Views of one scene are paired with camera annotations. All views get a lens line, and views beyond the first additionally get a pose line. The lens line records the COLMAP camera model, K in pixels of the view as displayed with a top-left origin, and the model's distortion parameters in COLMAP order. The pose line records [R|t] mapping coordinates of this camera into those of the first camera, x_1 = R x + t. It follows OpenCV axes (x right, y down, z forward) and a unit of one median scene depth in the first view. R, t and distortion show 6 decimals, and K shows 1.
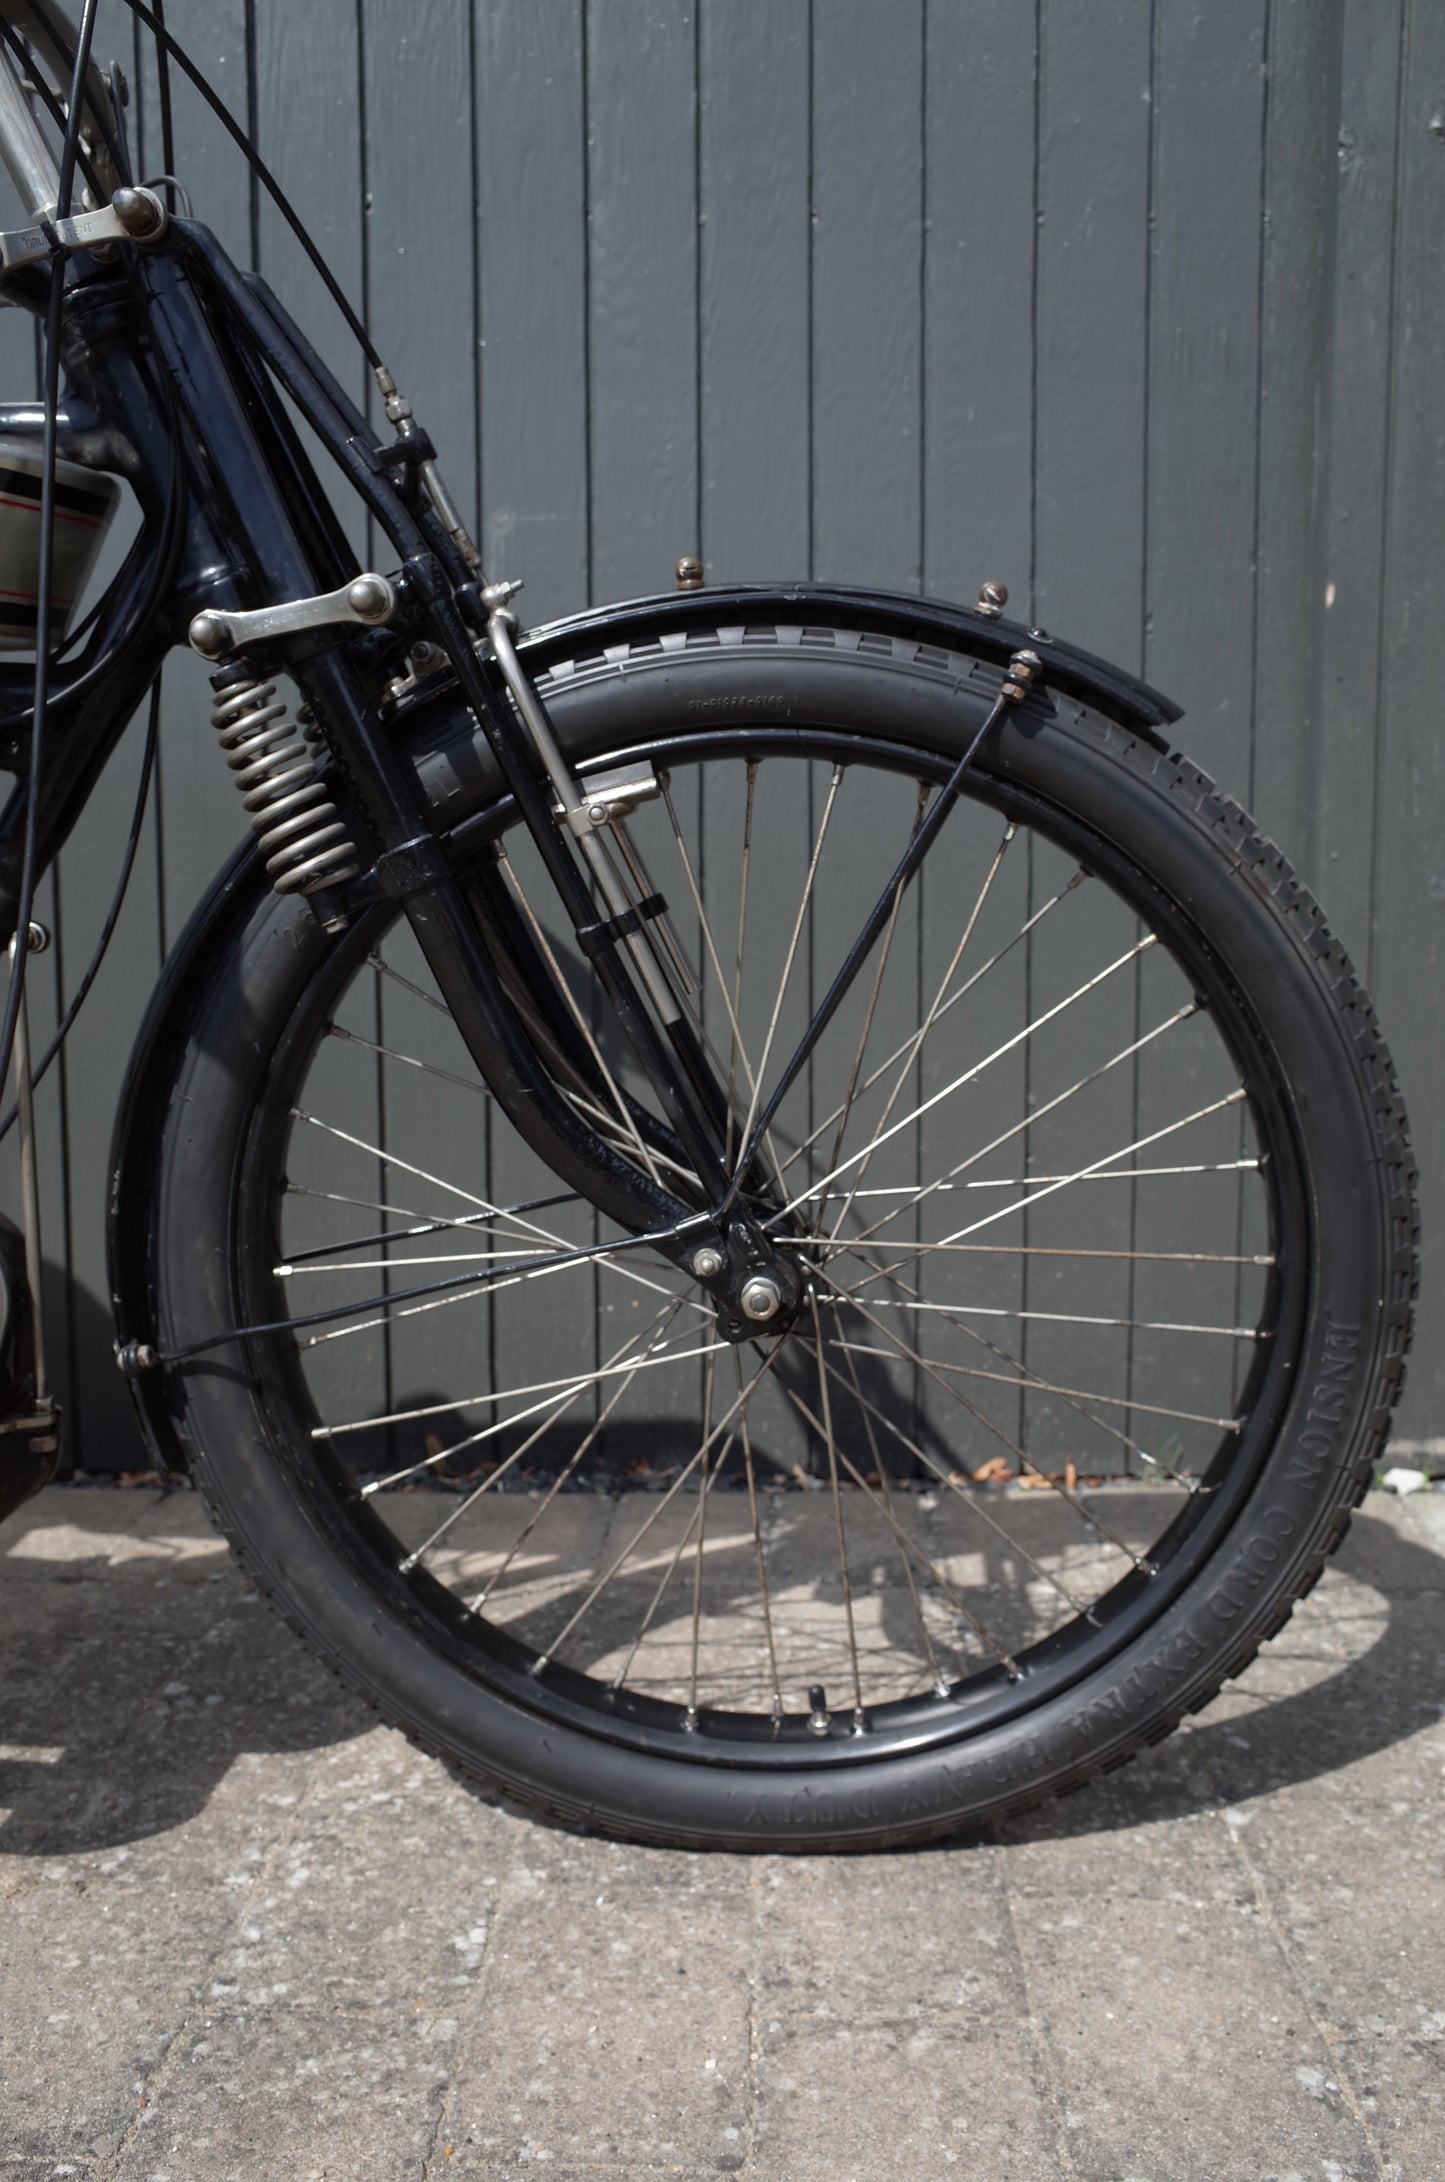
lens RADIAL K [[1753.6, 0, 727.8], [0, 1753.6, 1076.0], [0, 0, 1]] dist [-0.069500, 0.078727]
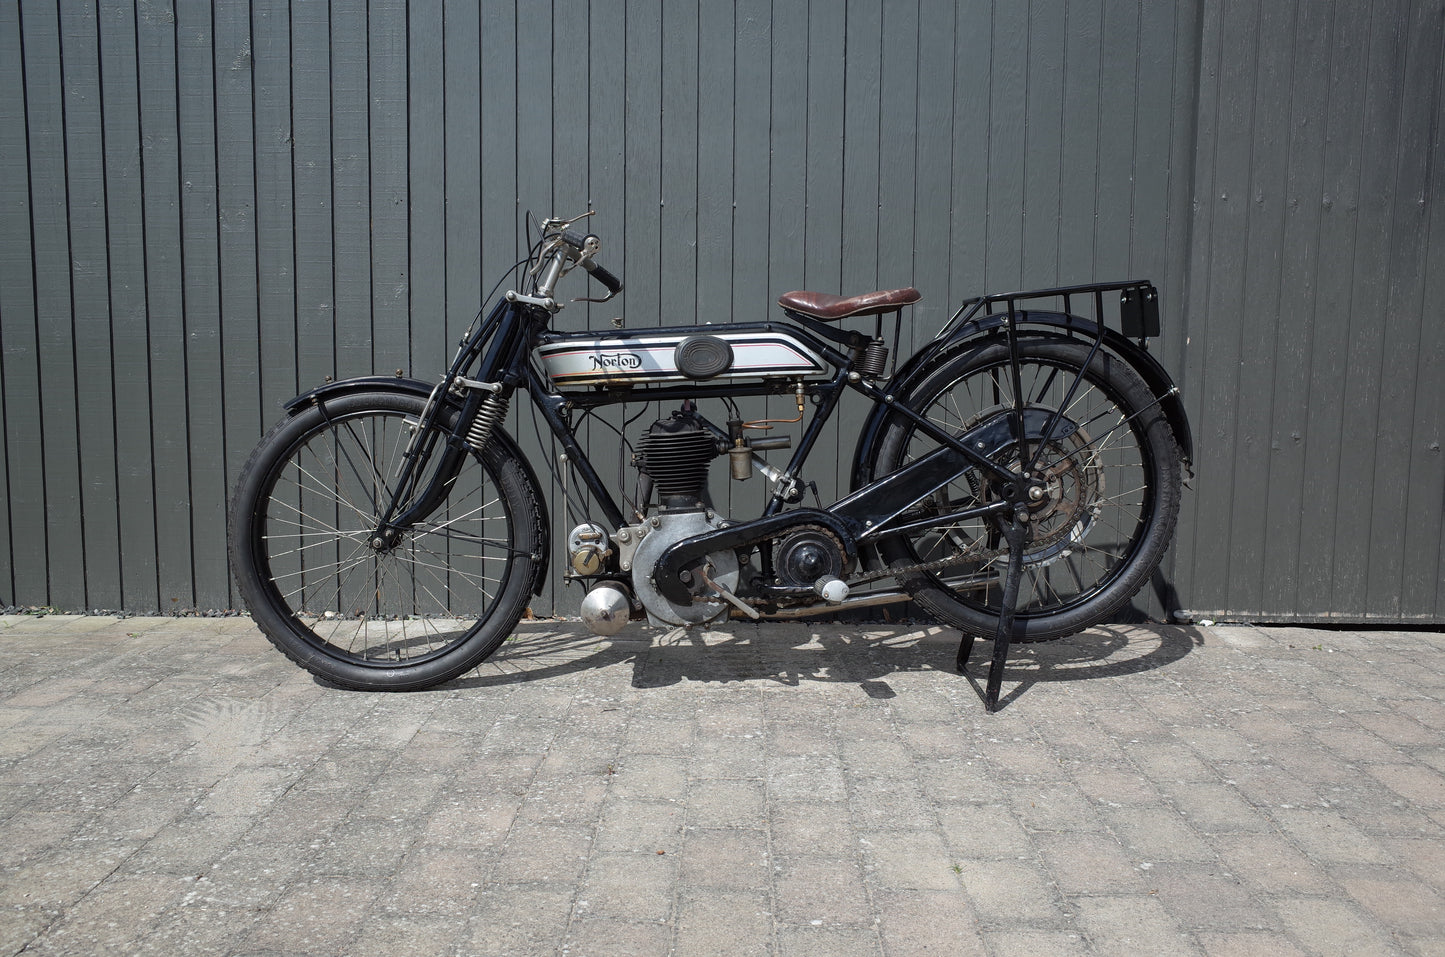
lens RADIAL K [[1135.2, 0, 713.0], [0, 1135.2, 475.0], [0, 0, 1]] dist [-0.066784, 0.073078]
pose [[0.999872, 0.011133, 0.011502, -0.847757], [-0.011134, 0.999938, 0.000020, -0.035828], [-0.011501, -0.000148, 0.999934, -1.632316]]
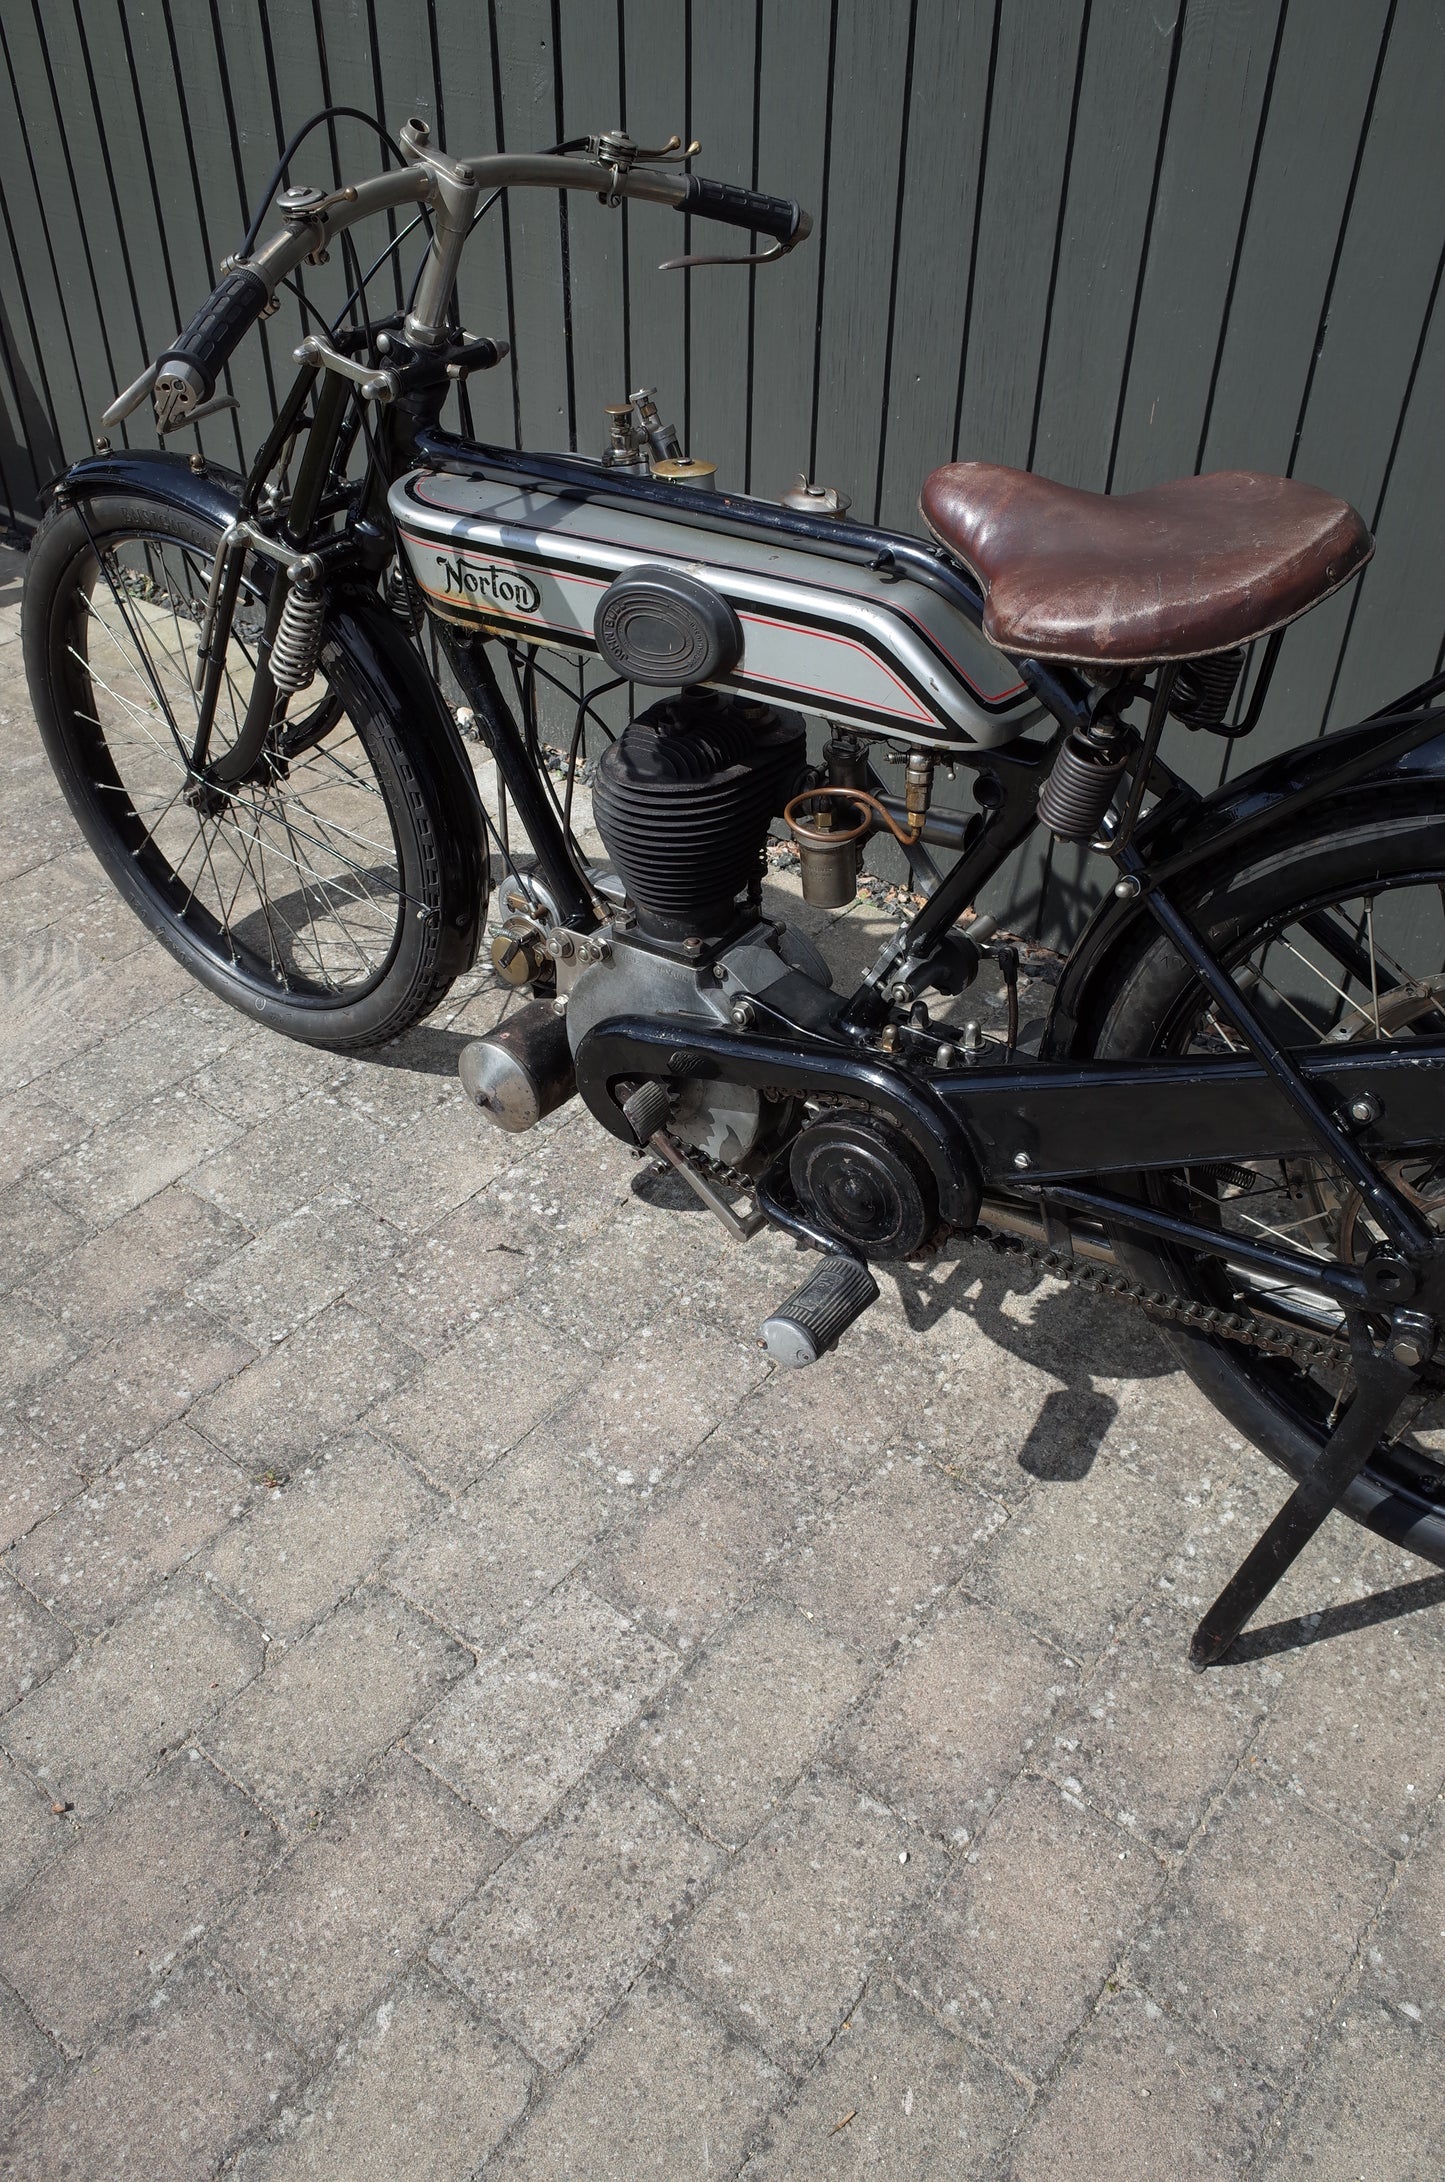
lens RADIAL K [[1719.7, 0, 728.3], [0, 1719.7, 1079.9], [0, 0, 1]] dist [-0.066280, 0.071511]
pose [[0.804027, 0.386383, -0.451938, -0.056604], [-0.074834, 0.819795, 0.567746, -0.770402], [0.589864, -0.422663, 0.688052, -0.225458]]
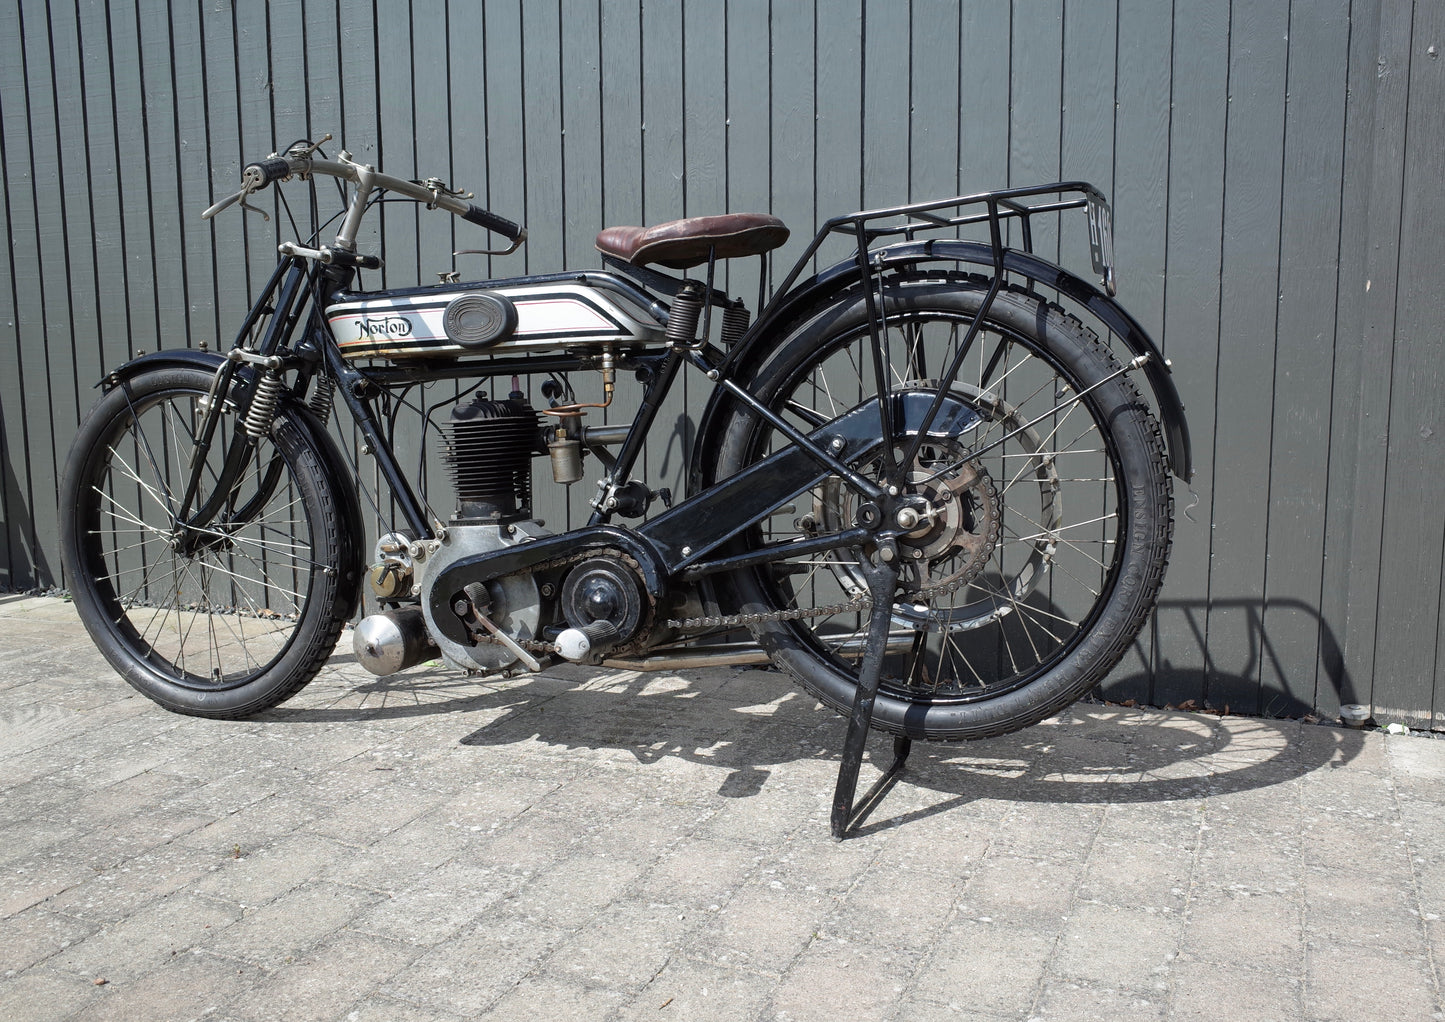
lens RADIAL K [[1251.1, 0, 775.2], [0, 1251.1, 496.7], [0, 0, 1]] dist [-0.066451, 0.072046]
pose [[0.937505, 0.045579, -0.344975, 0.325650], [-0.035928, 0.998765, 0.034321, -0.089471], [0.346113, -0.019782, 0.937984, -0.922657]]
